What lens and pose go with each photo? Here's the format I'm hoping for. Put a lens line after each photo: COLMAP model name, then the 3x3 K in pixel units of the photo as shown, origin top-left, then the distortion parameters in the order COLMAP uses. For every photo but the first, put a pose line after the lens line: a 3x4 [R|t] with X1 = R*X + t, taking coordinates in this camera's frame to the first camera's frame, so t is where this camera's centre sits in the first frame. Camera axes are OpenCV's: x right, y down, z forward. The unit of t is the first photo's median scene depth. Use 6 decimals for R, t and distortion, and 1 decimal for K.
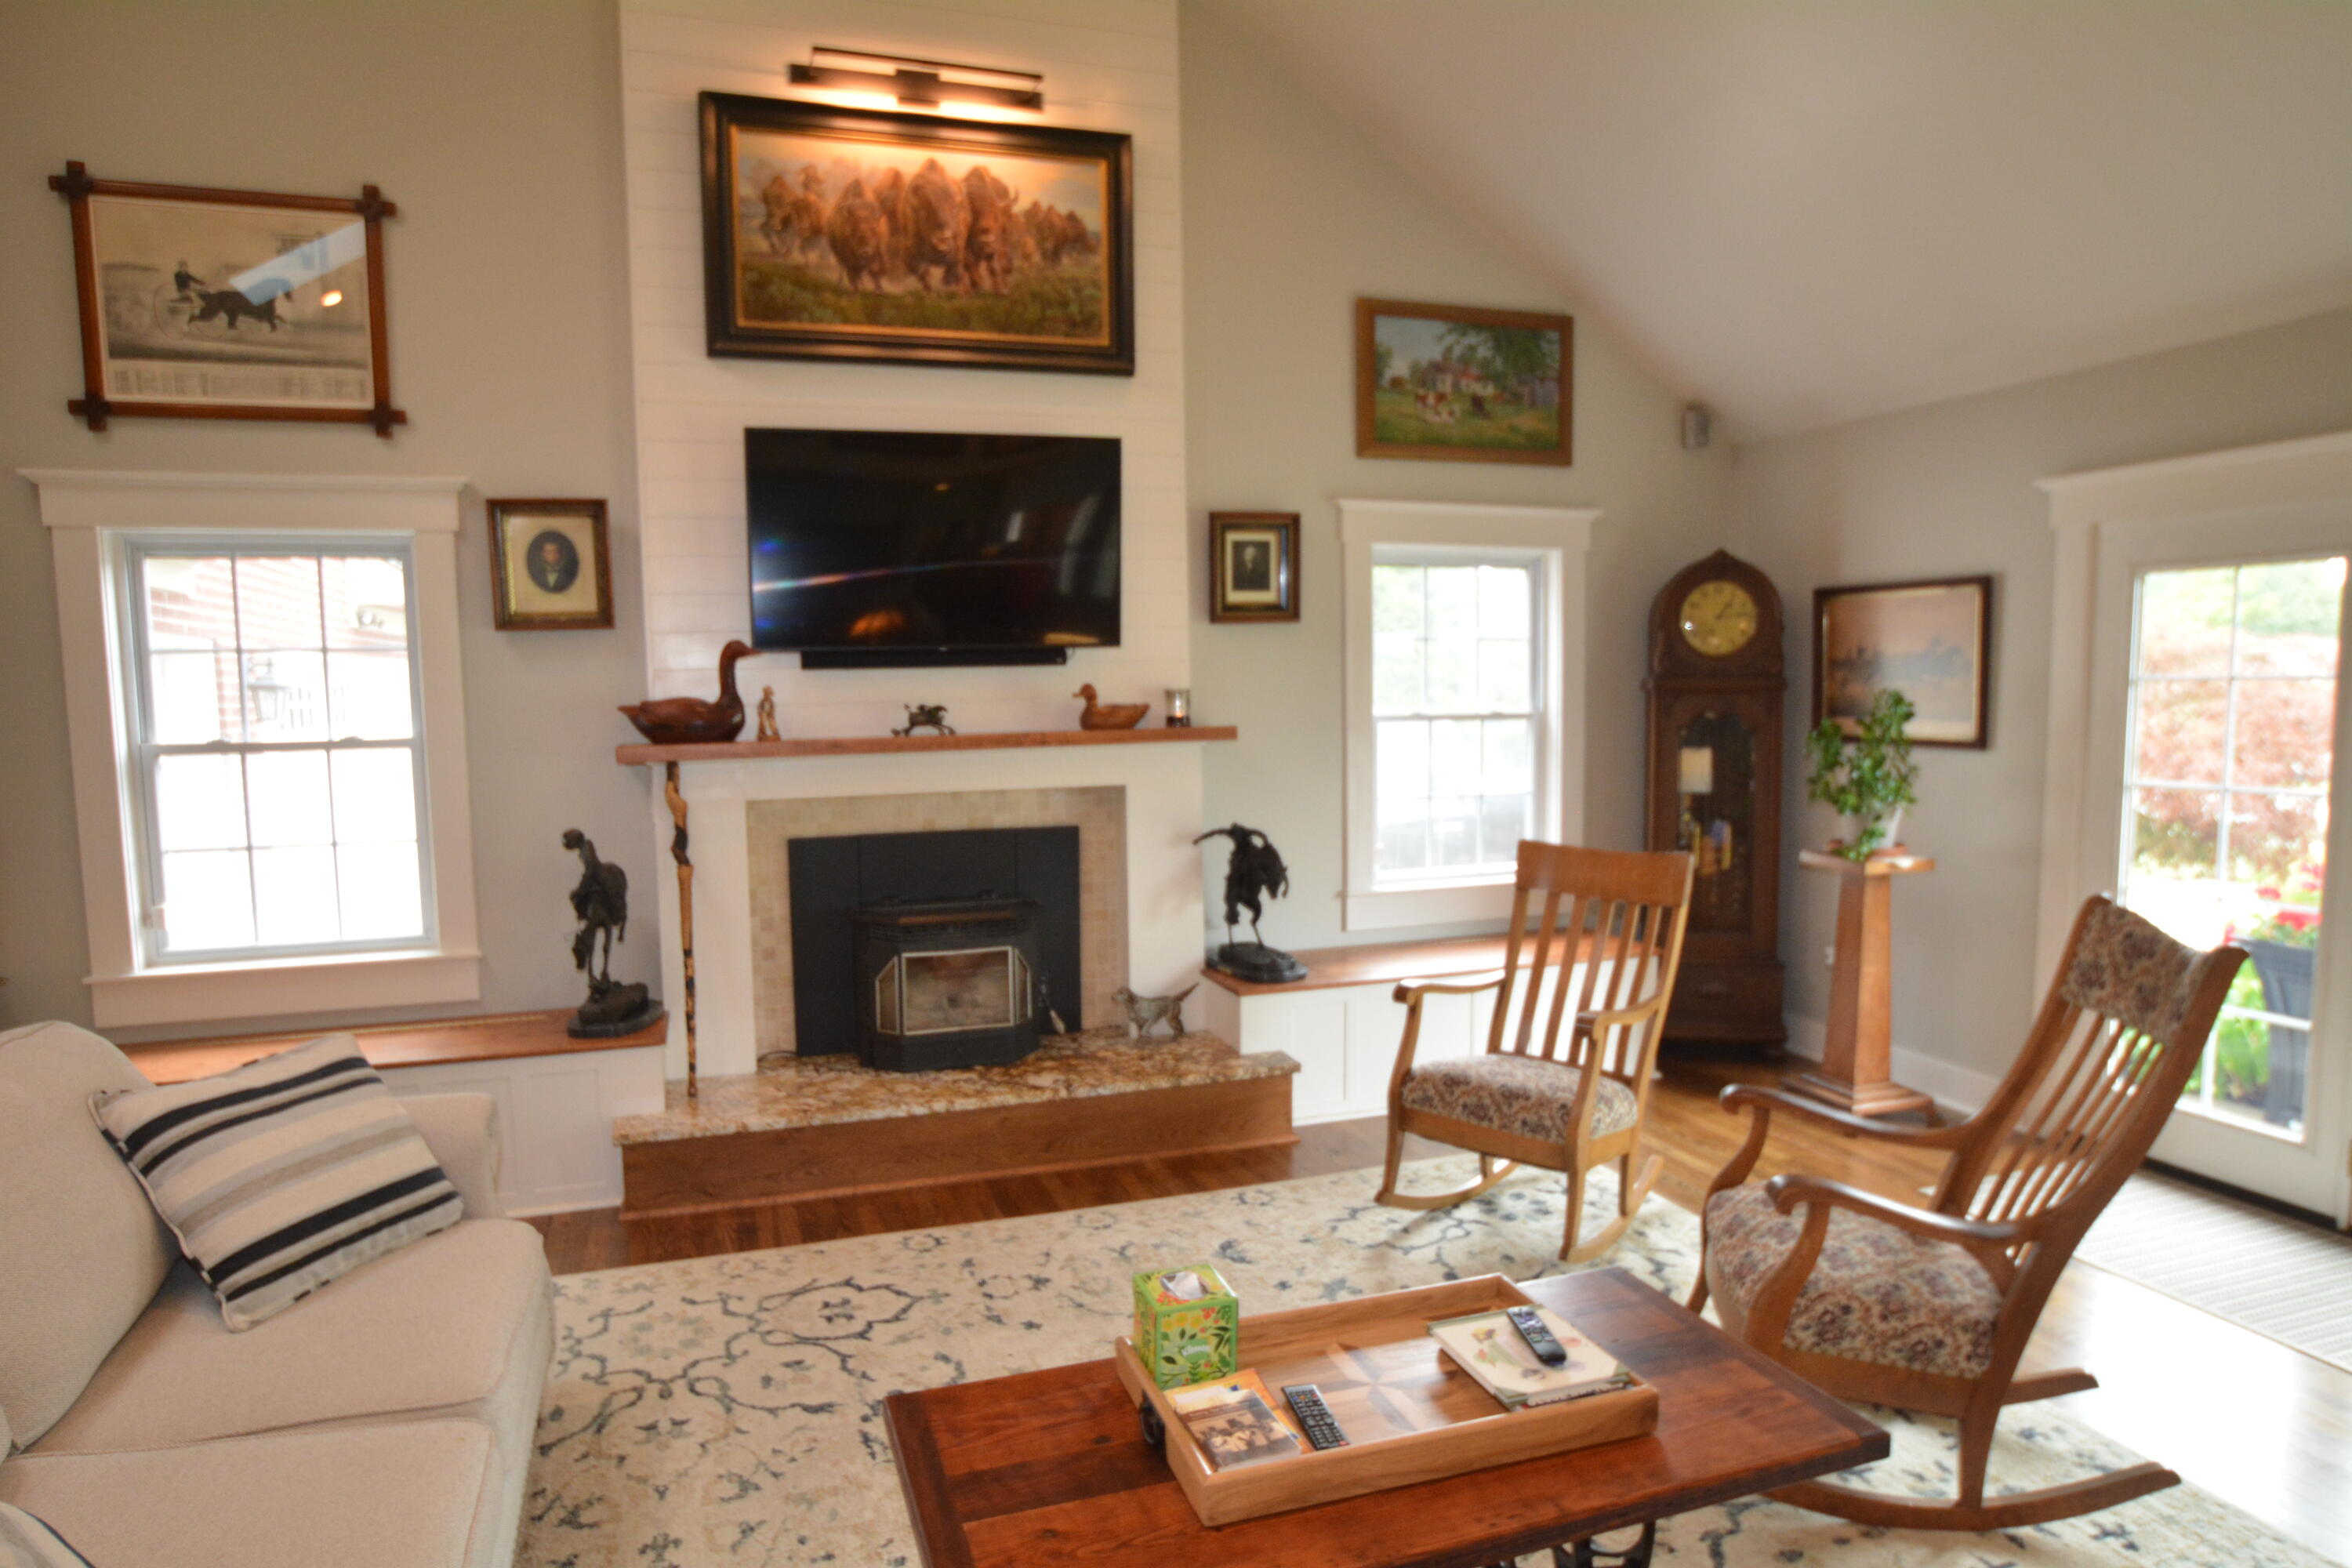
lens RADIAL K [[1342.5, 0, 1182.6], [0, 1342.5, 809.9], [0, 0, 1]] dist [-0.047437, 0.003909]
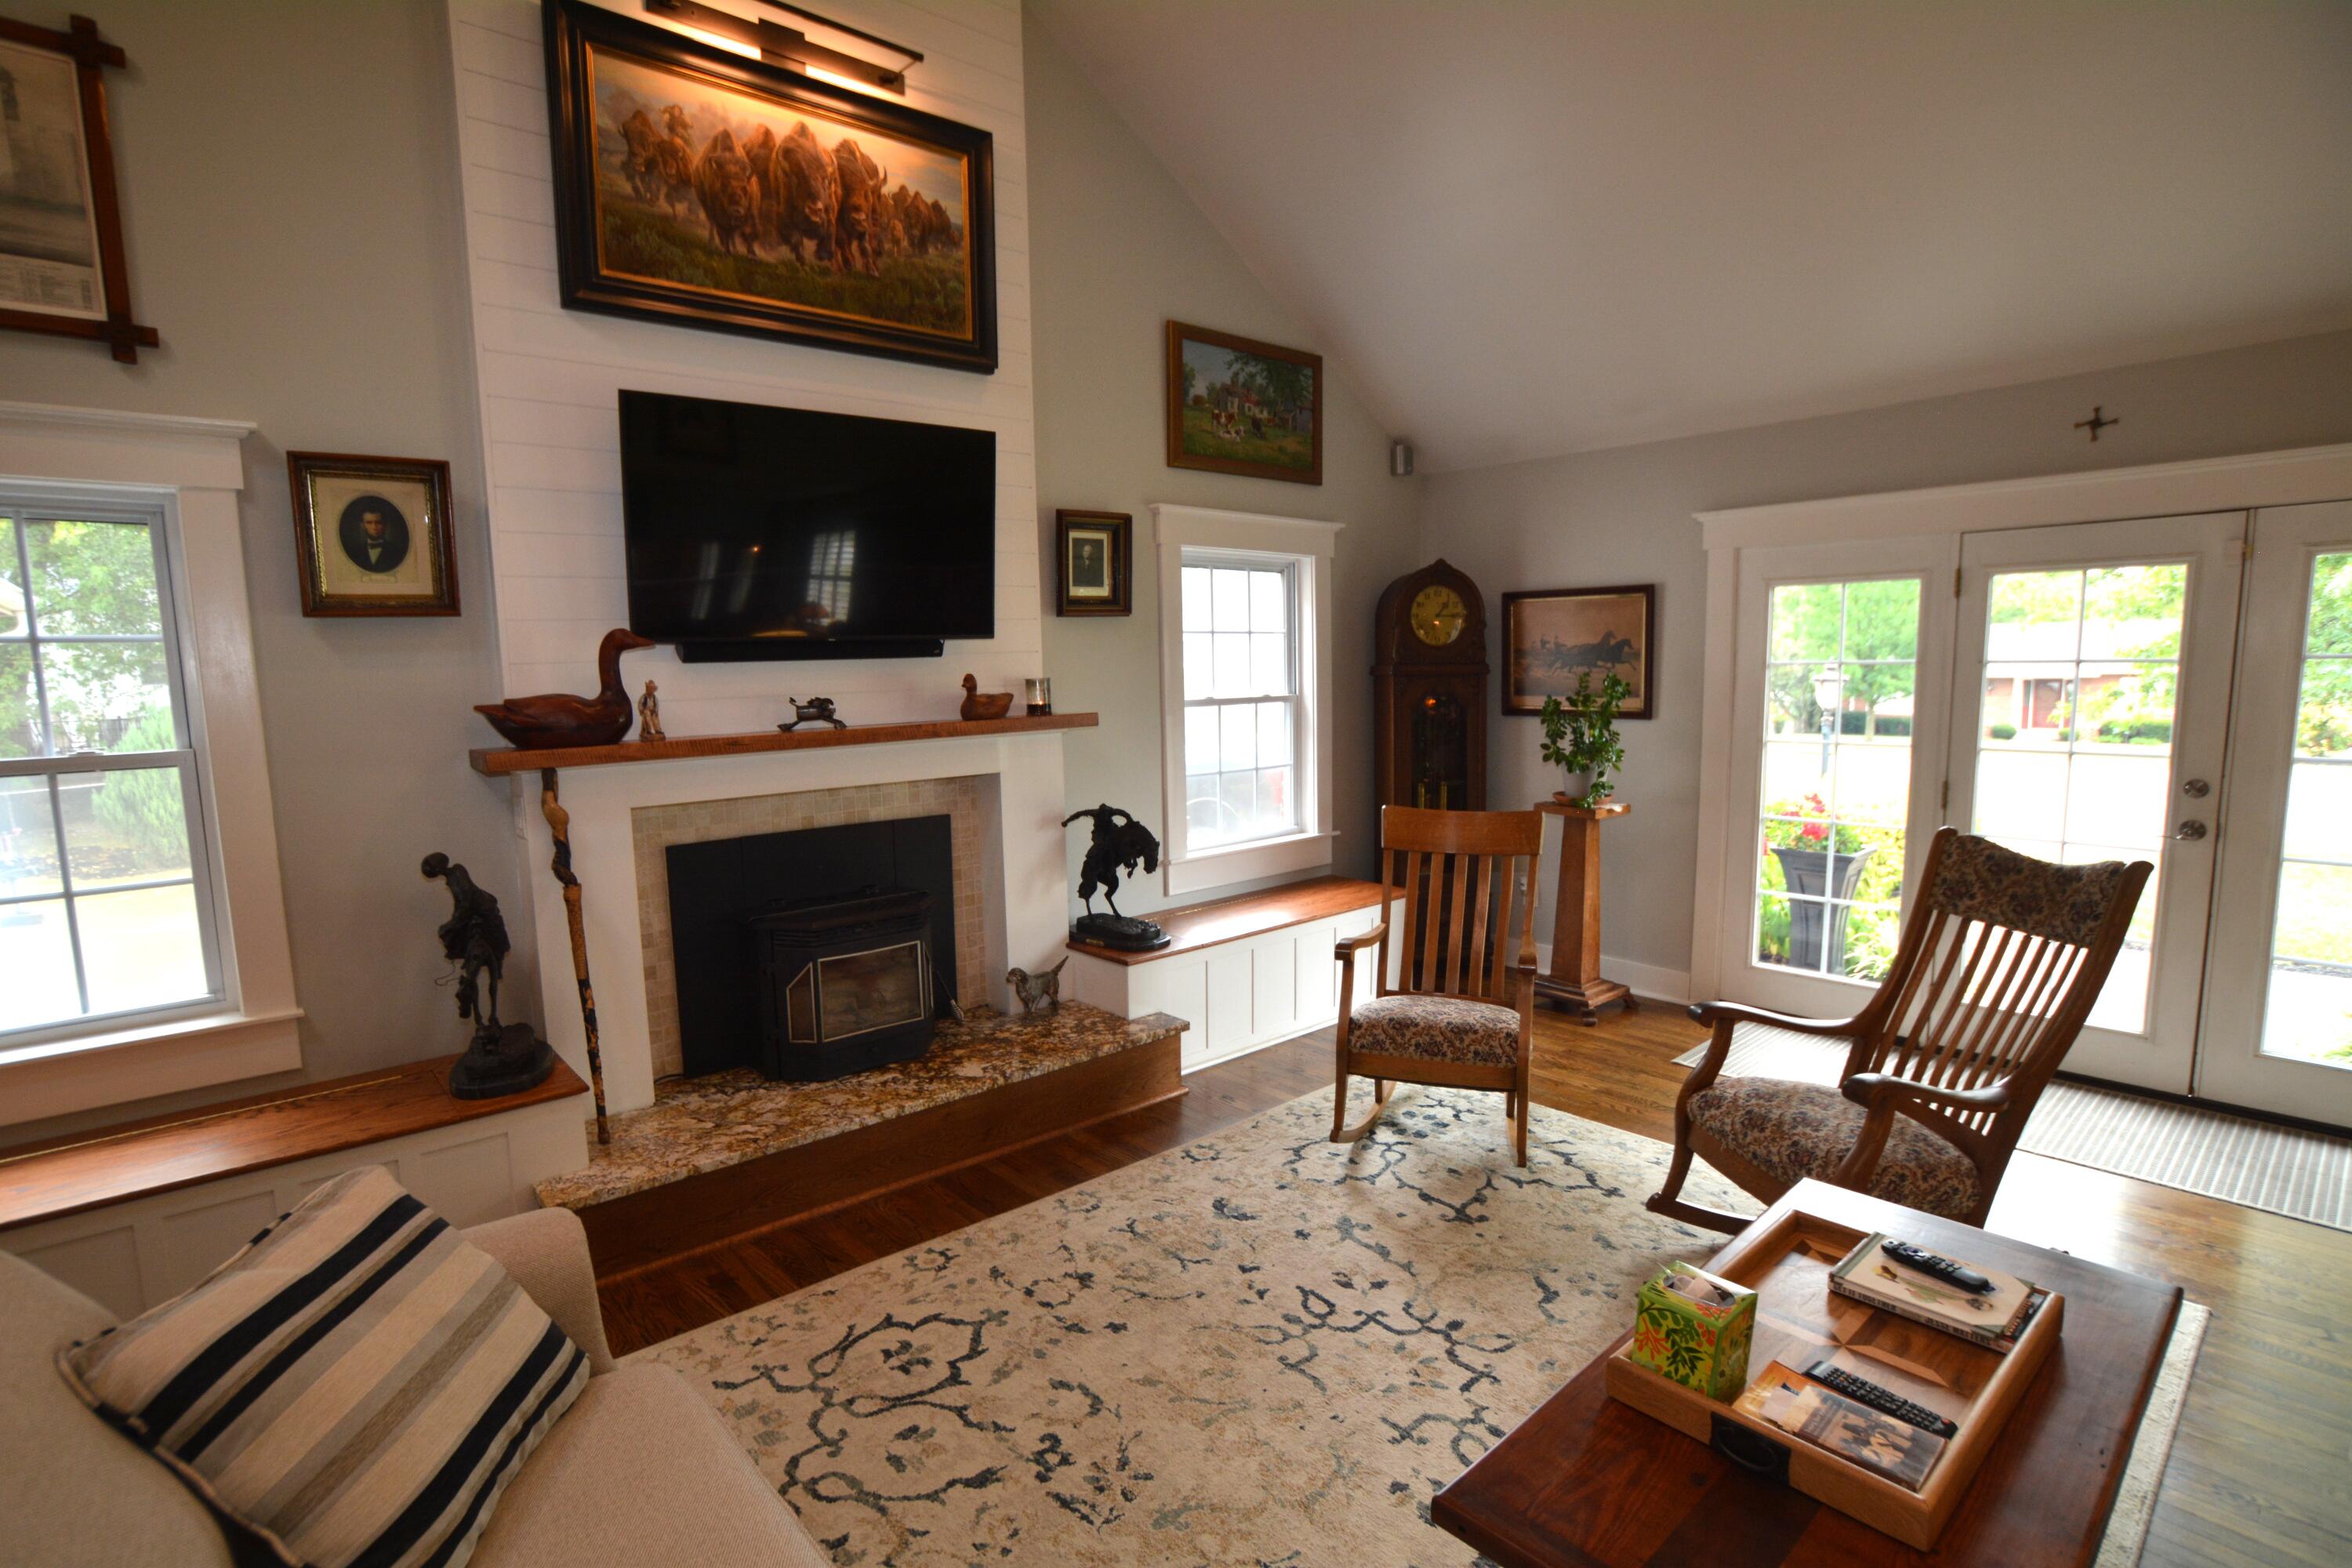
lens RADIAL K [[1120.1, 0, 1179.2], [0, 1120.1, 807.2], [0, 0, 1]] dist [-0.056186, 0.016292]
pose [[0.926762, -0.052463, 0.371969, -0.262542], [0.043720, 0.998534, 0.031907, -0.015176], [-0.373097, -0.013308, 0.927697, 0.170368]]
